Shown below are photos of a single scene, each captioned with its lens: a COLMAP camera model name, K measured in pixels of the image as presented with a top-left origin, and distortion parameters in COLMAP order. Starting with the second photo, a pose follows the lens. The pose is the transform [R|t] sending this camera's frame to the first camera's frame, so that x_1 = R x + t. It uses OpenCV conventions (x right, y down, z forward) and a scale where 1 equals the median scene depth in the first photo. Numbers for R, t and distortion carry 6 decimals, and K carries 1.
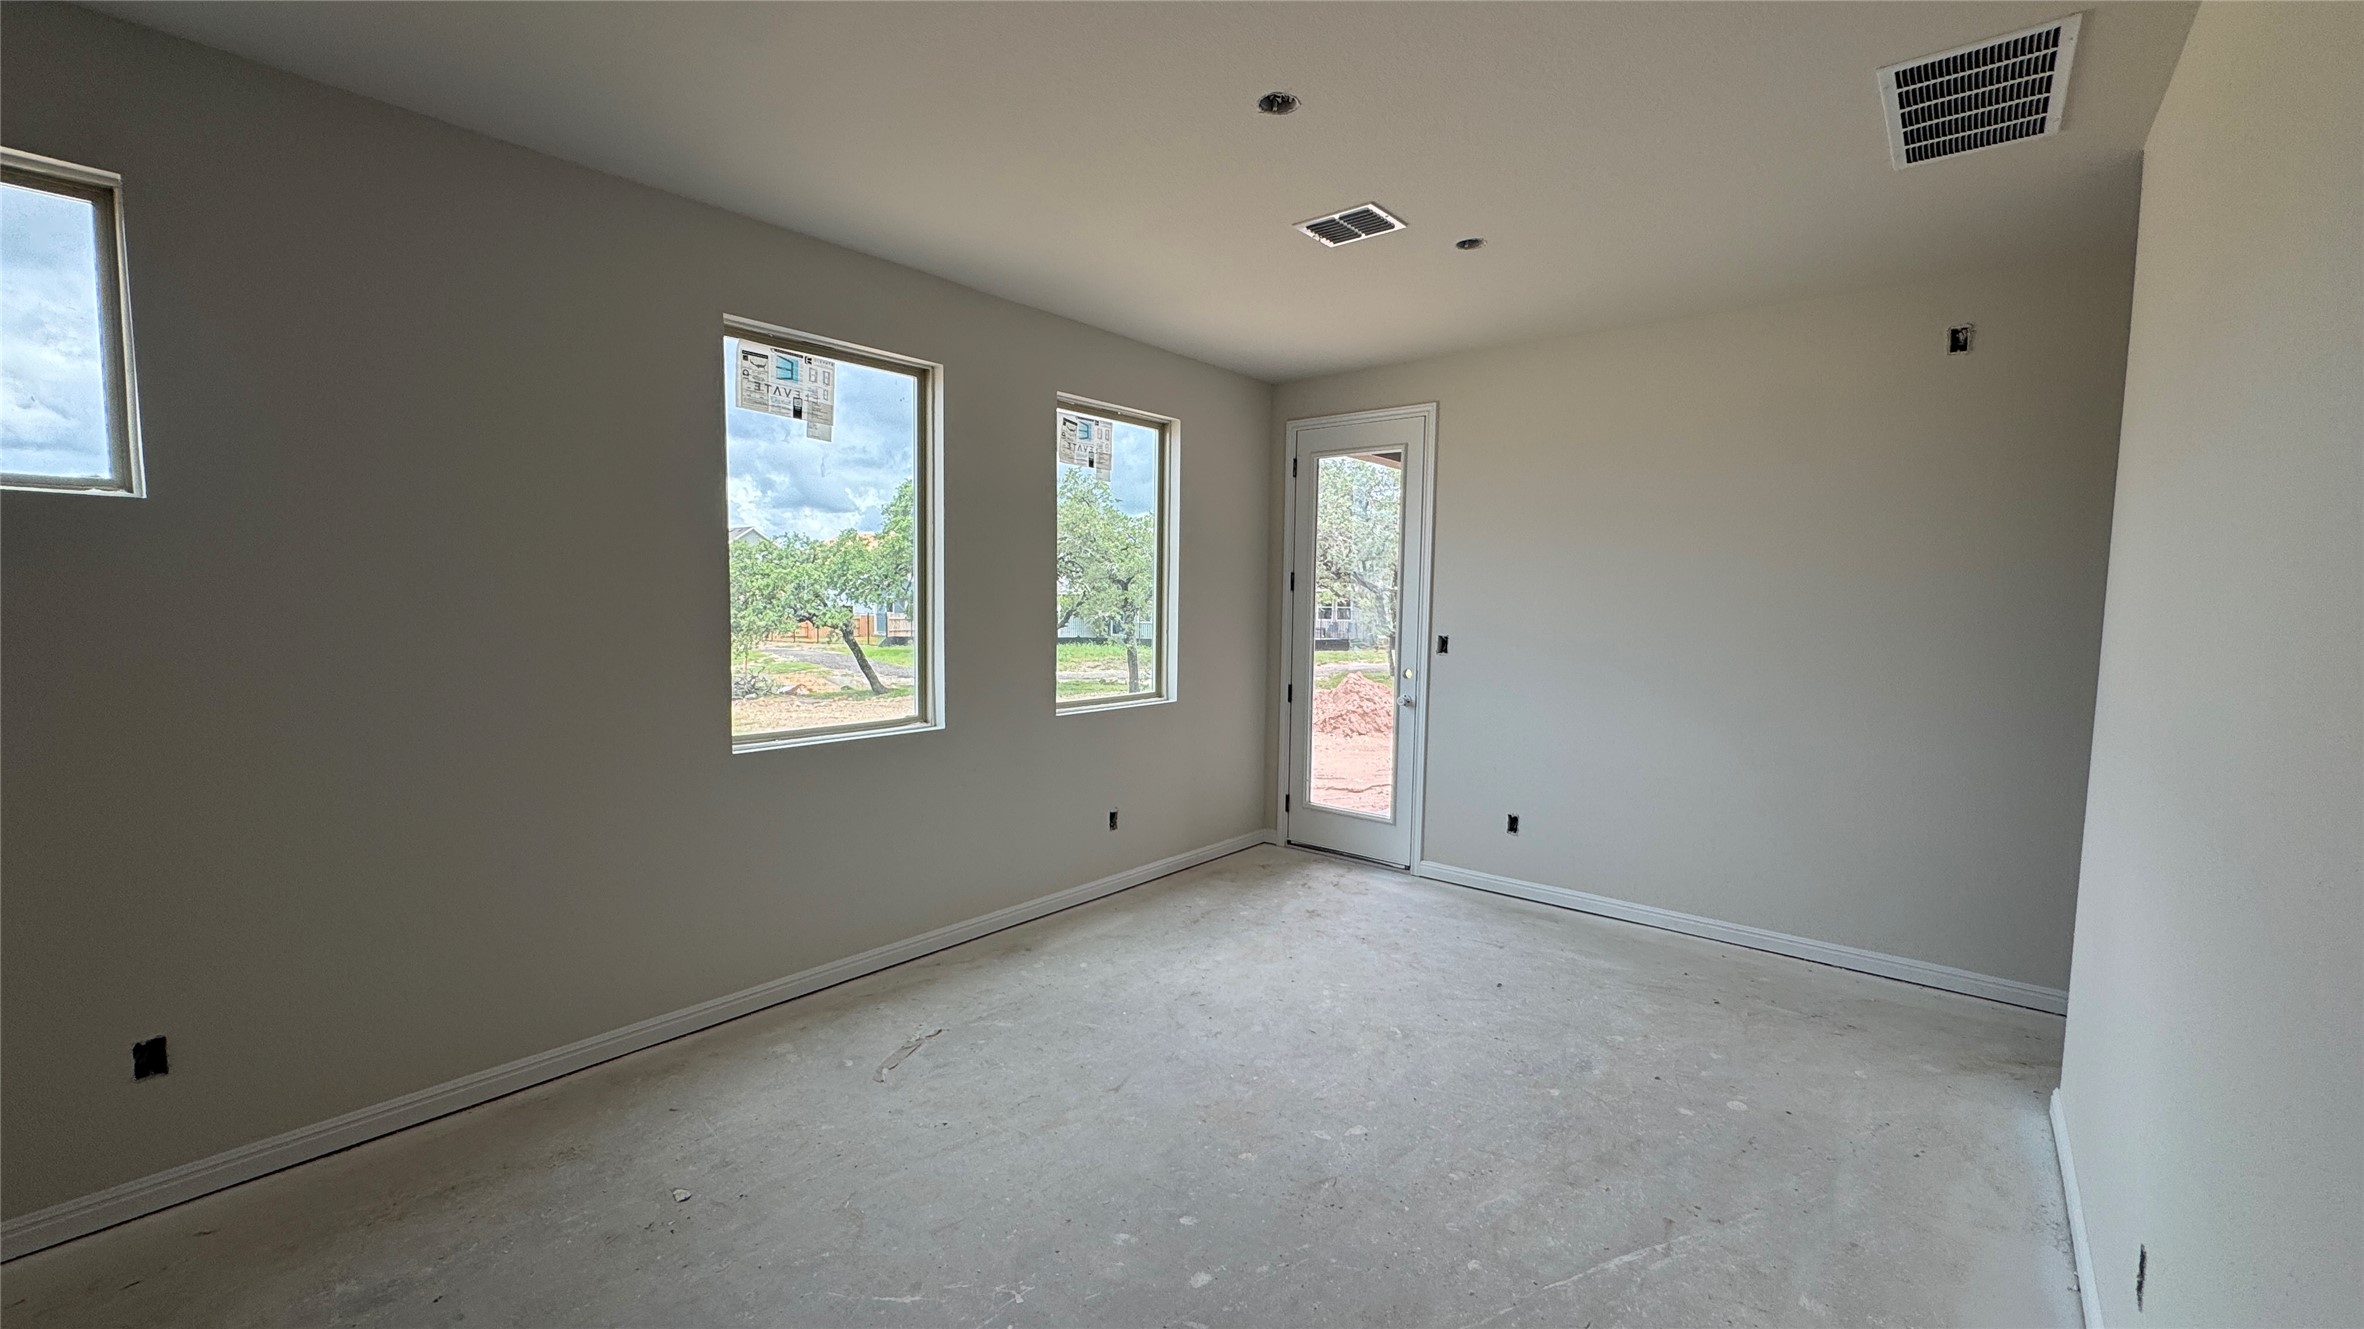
lens RADIAL K [[945.1, 0, 1182.0], [0, 945.1, 664.5], [0, 0, 1]] dist [-0.001428, 0.000727]
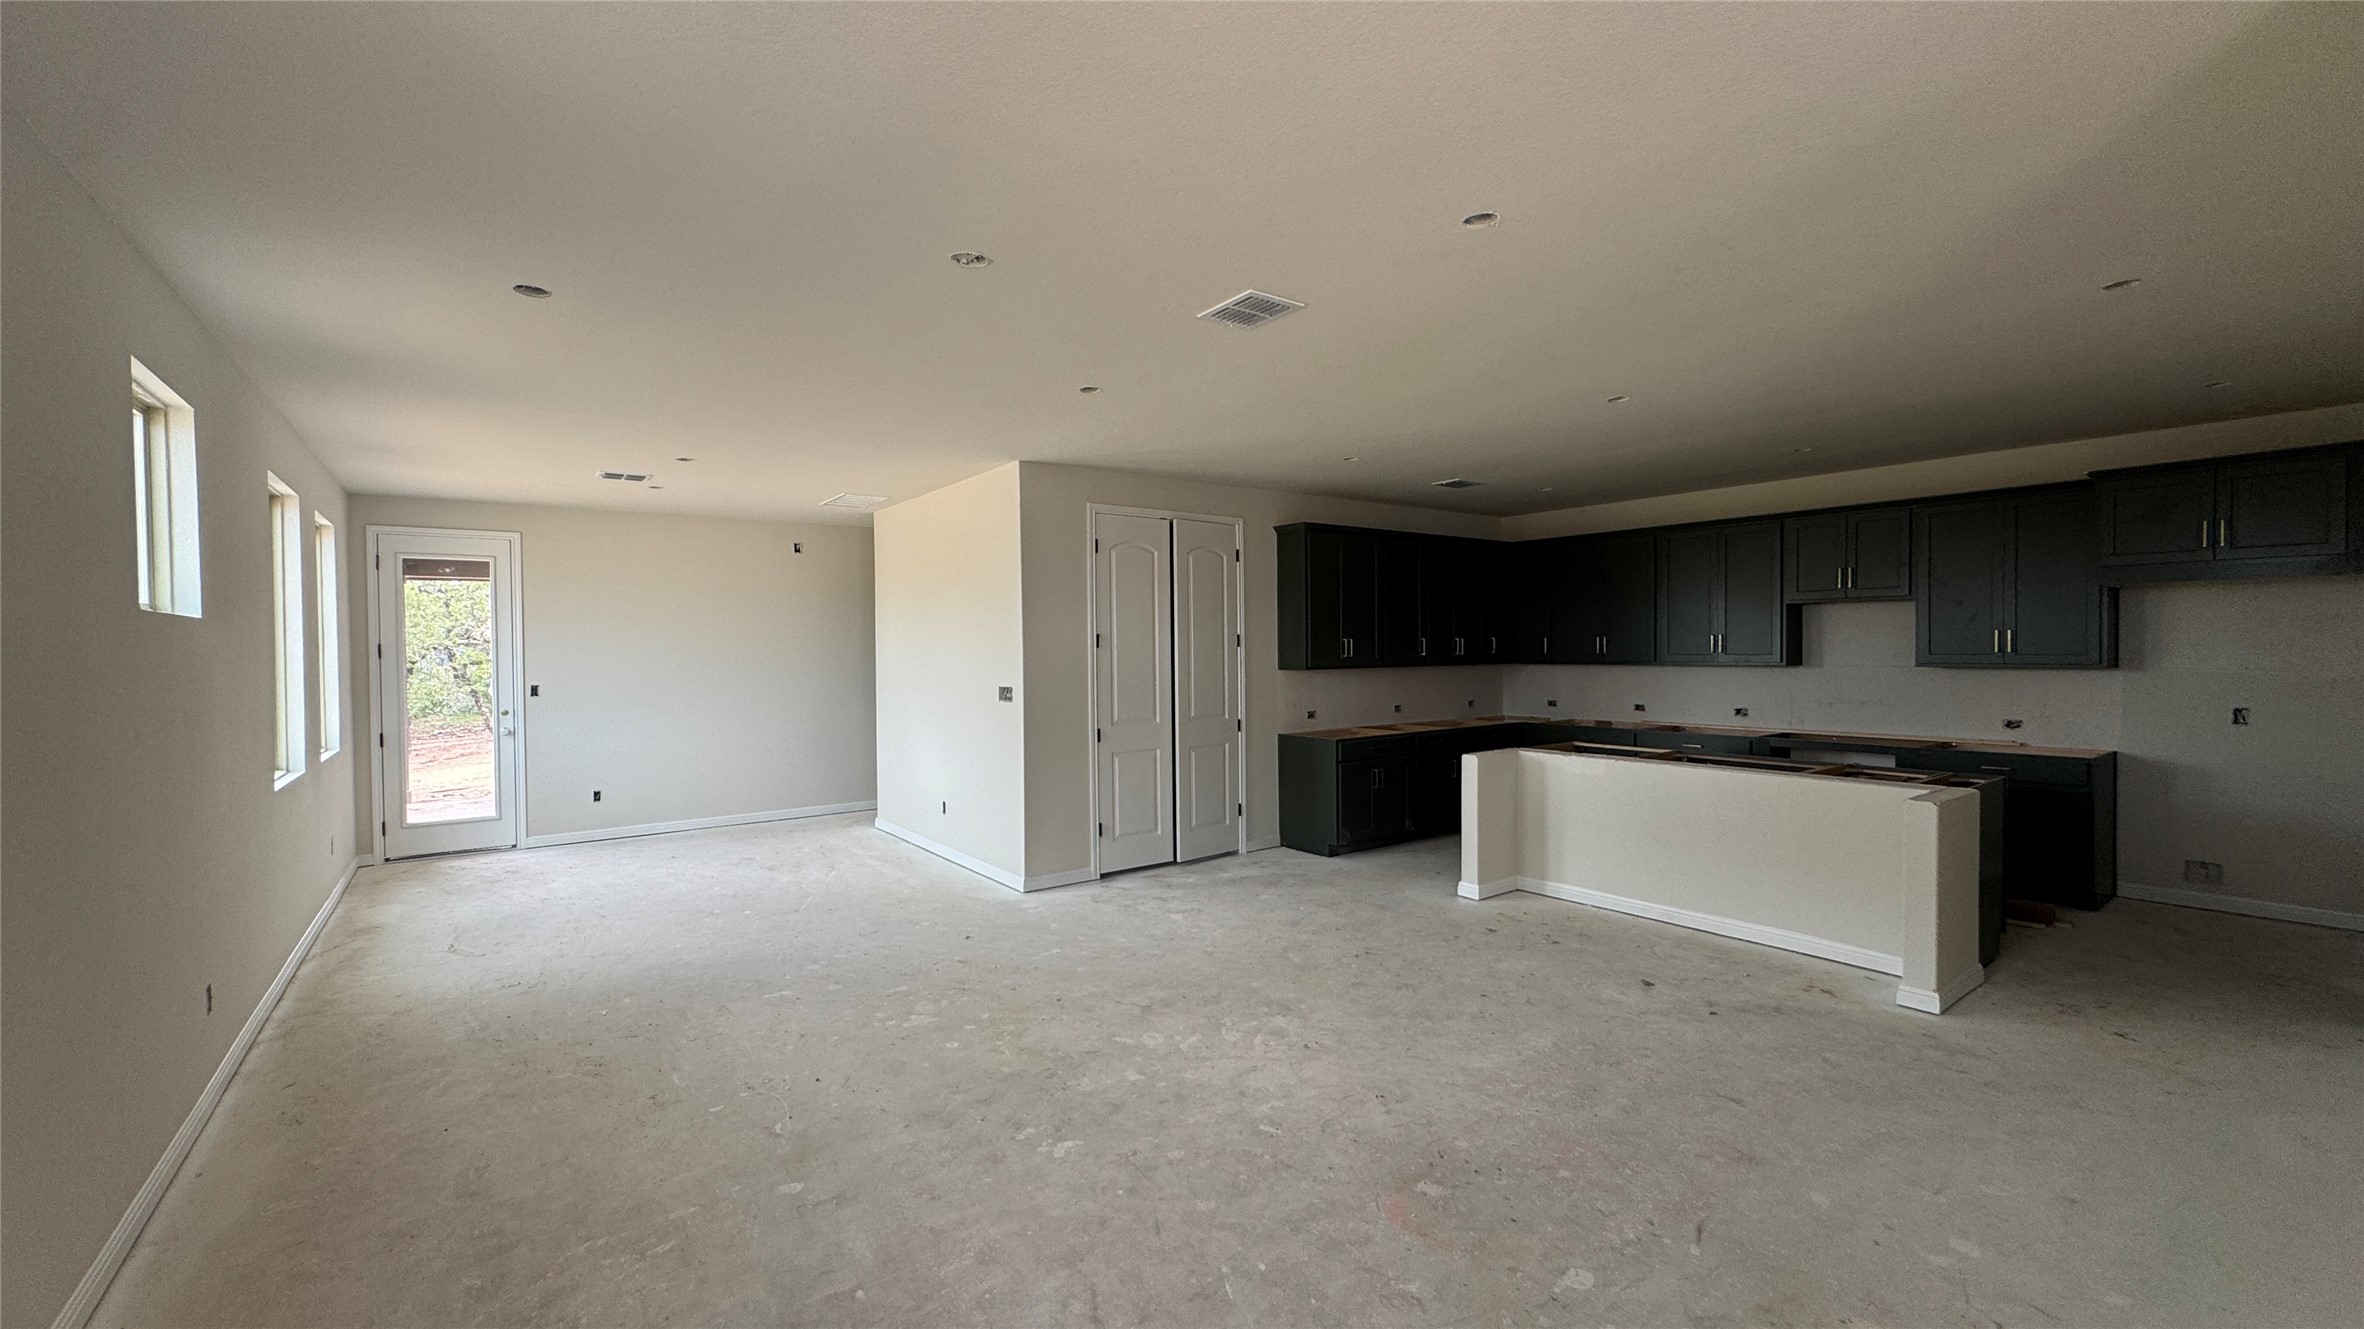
lens RADIAL K [[945.1, 0, 1182.0], [0, 945.1, 664.5], [0, 0, 1]] dist [-0.001428, 0.000727]
pose [[0.238484, -0.035198, 0.970508, -0.947976], [0.086674, 0.996126, 0.014828, 0.004463], [-0.967271, 0.080582, 0.240611, -0.378147]]
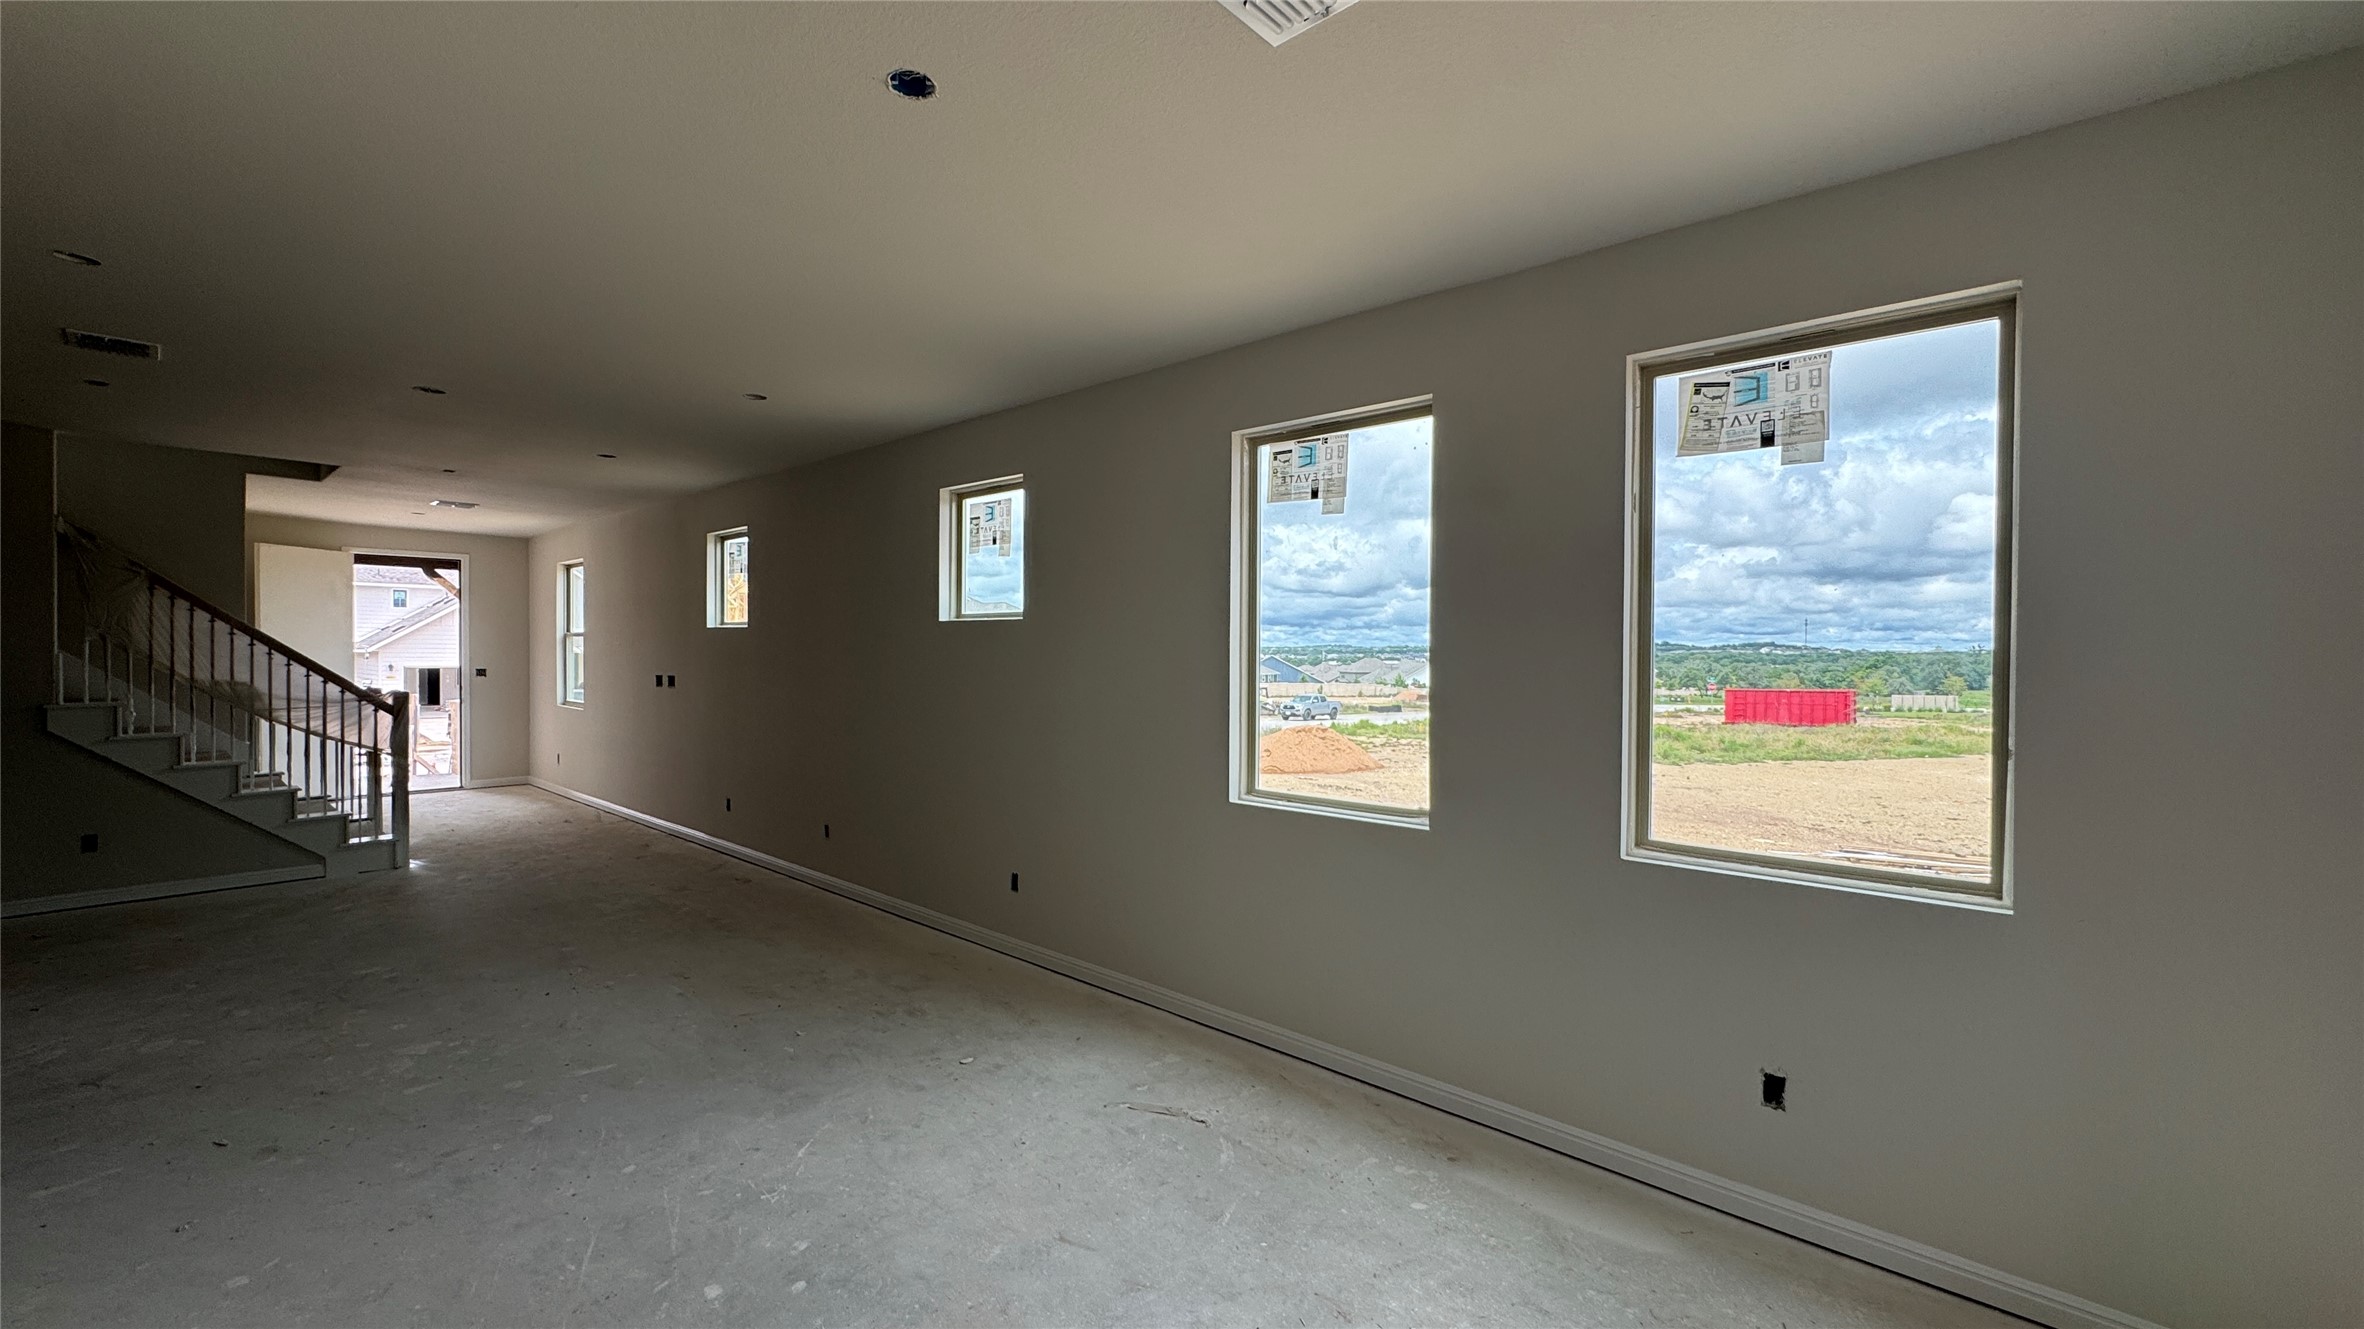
lens RADIAL K [[945.1, 0, 1182.0], [0, 945.1, 664.5], [0, 0, 1]] dist [-0.001428, 0.000727]
pose [[-0.040085, 0.000919, -0.999196, 0.450158], [-0.080966, 0.996708, 0.004164, -0.048222], [0.995911, 0.081067, -0.039879, 0.631790]]
